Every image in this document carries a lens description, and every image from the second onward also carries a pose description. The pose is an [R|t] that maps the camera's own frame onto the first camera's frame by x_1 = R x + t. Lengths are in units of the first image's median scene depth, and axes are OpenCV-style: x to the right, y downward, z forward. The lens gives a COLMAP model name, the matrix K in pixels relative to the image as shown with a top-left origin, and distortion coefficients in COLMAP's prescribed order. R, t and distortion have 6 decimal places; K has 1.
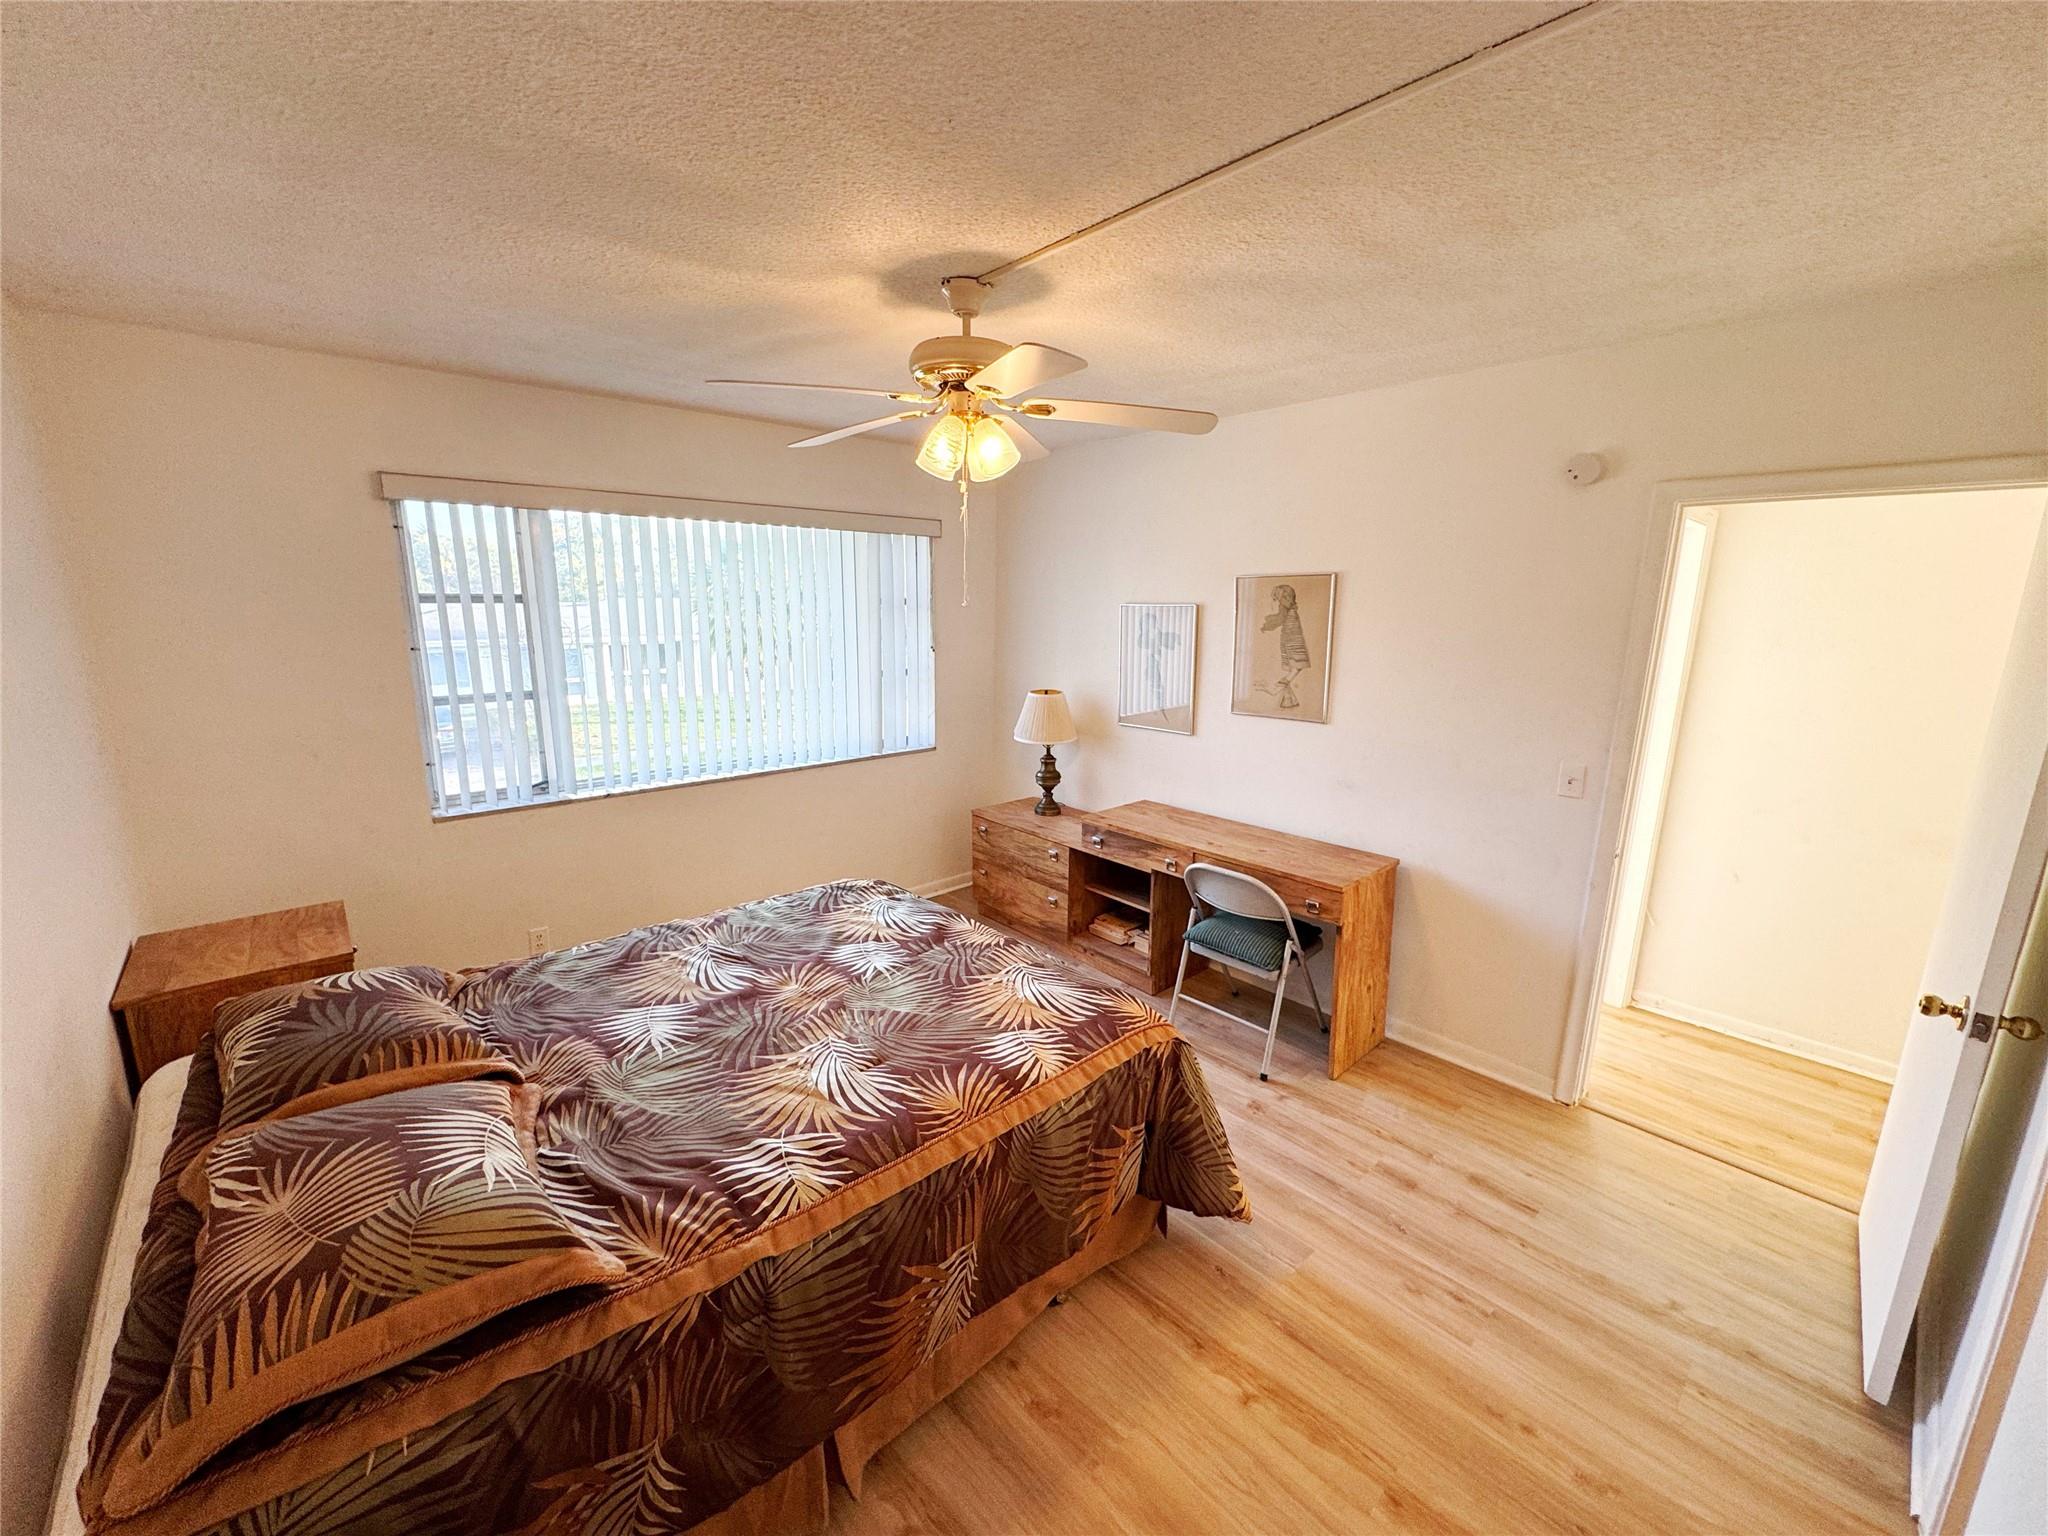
lens RADIAL K [[815.8, 0, 1021.2], [0, 815.8, 763.7], [0, 0, 1]] dist [-0.002140, -0.000178]
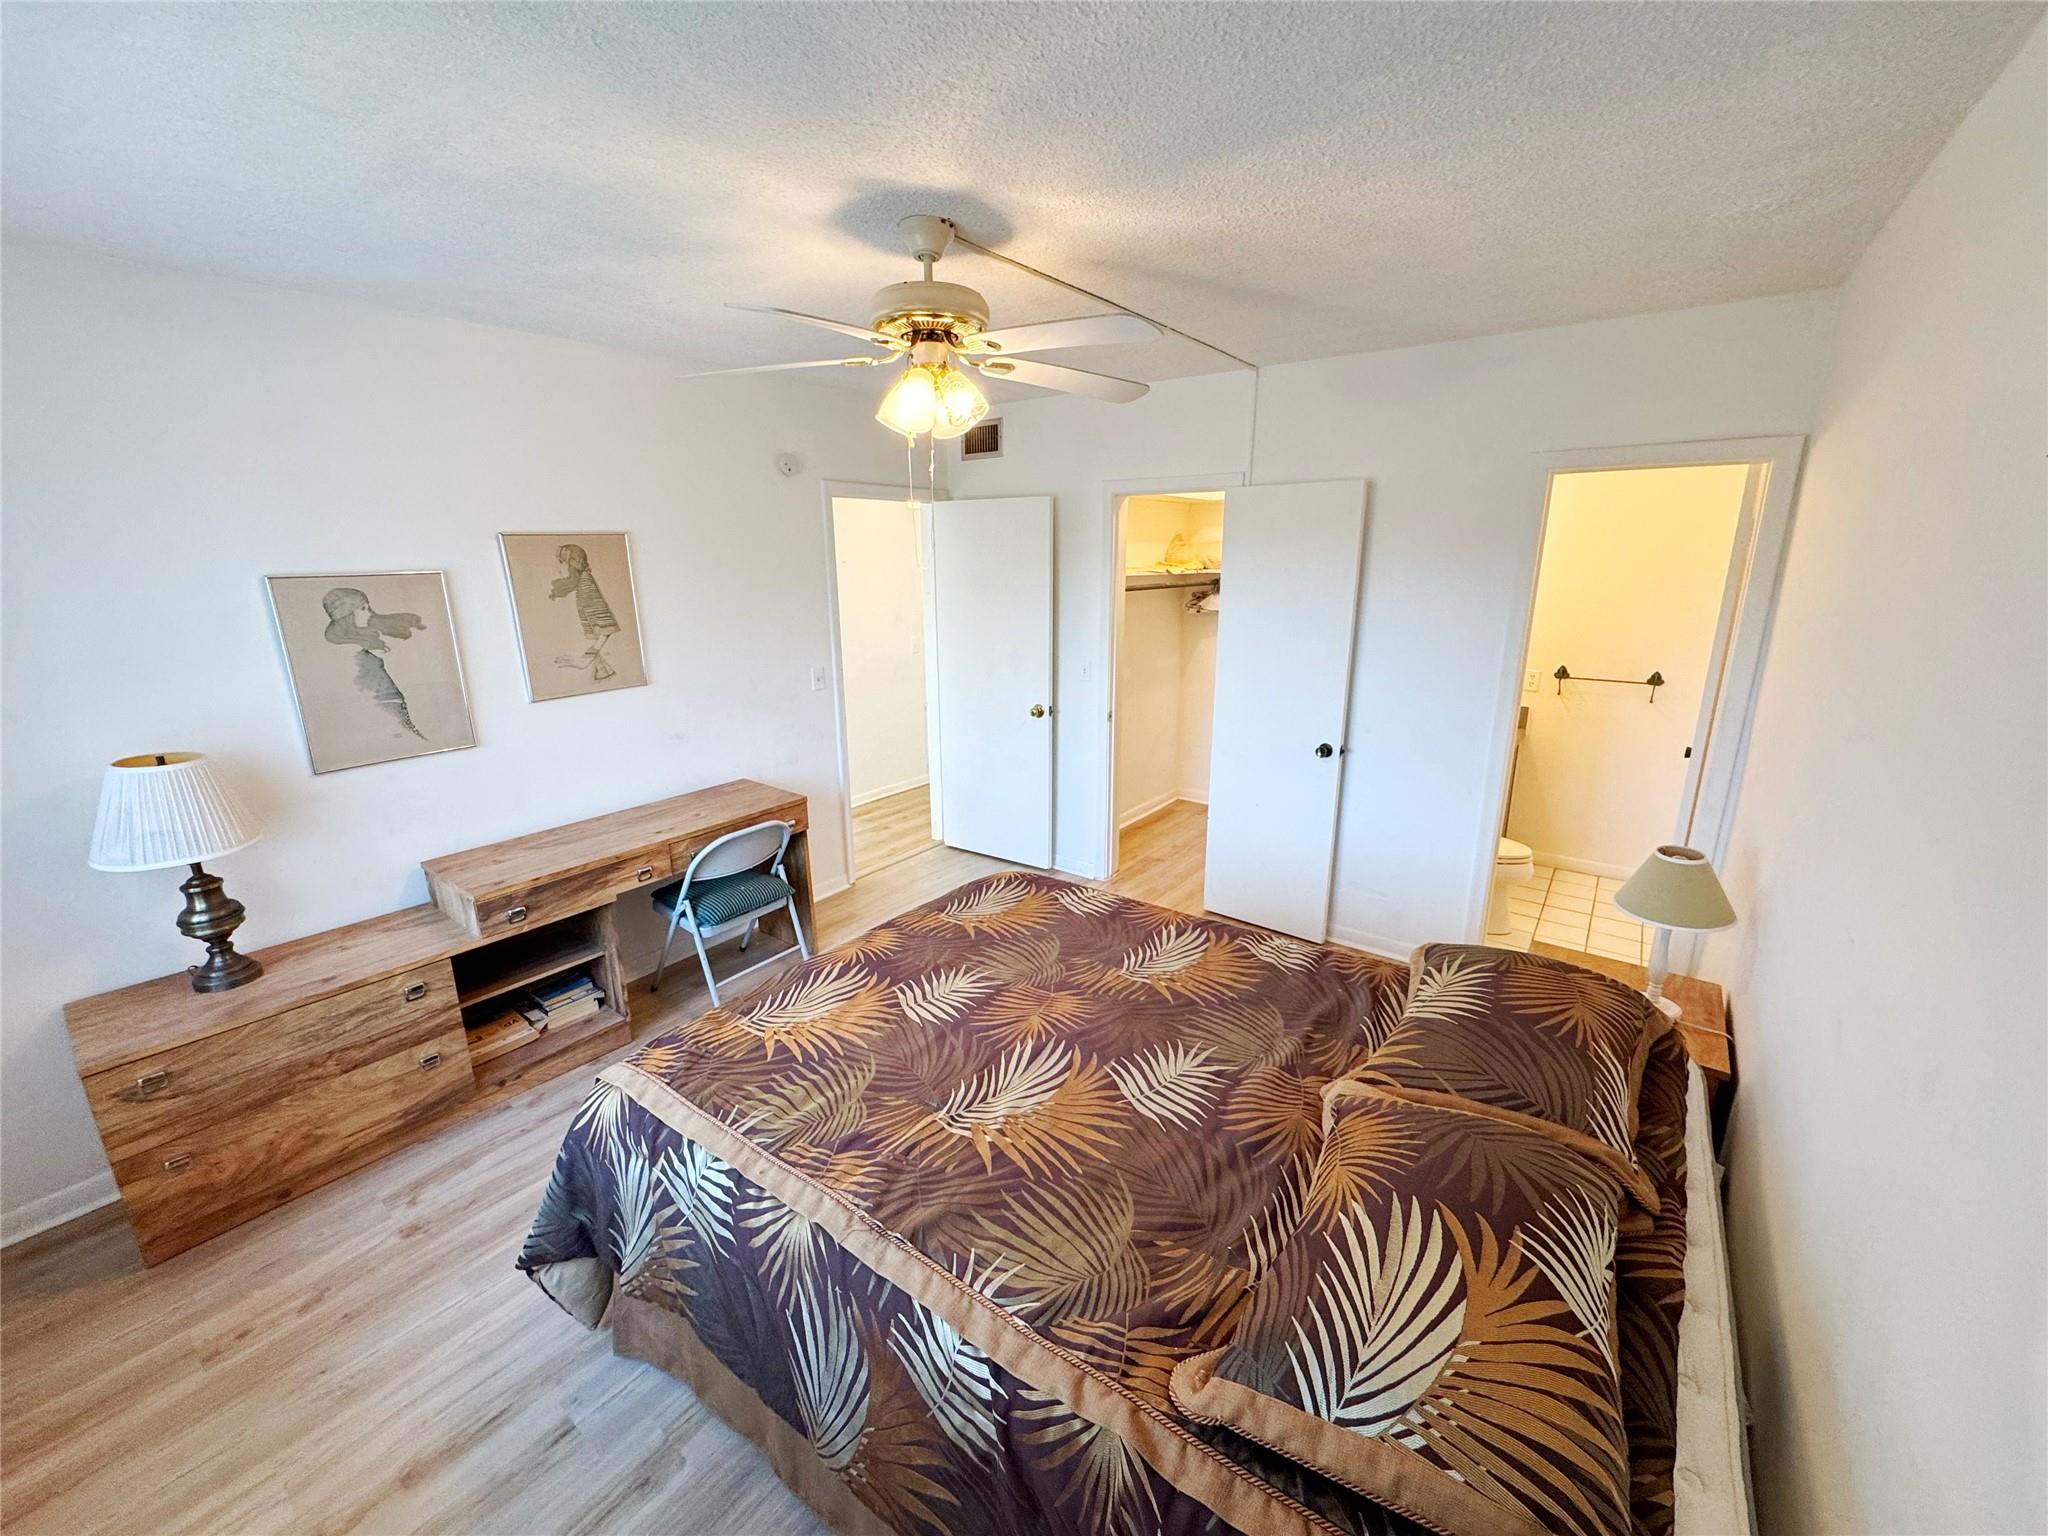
lens RADIAL K [[815.8, 0, 1021.2], [0, 815.8, 763.7], [0, 0, 1]] dist [-0.002140, -0.000178]
pose [[-0.183093, -0.257408, 0.948798, -0.745626], [0.204462, 0.934039, 0.292860, -0.171200], [-0.961599, 0.247614, -0.118386, 0.759897]]
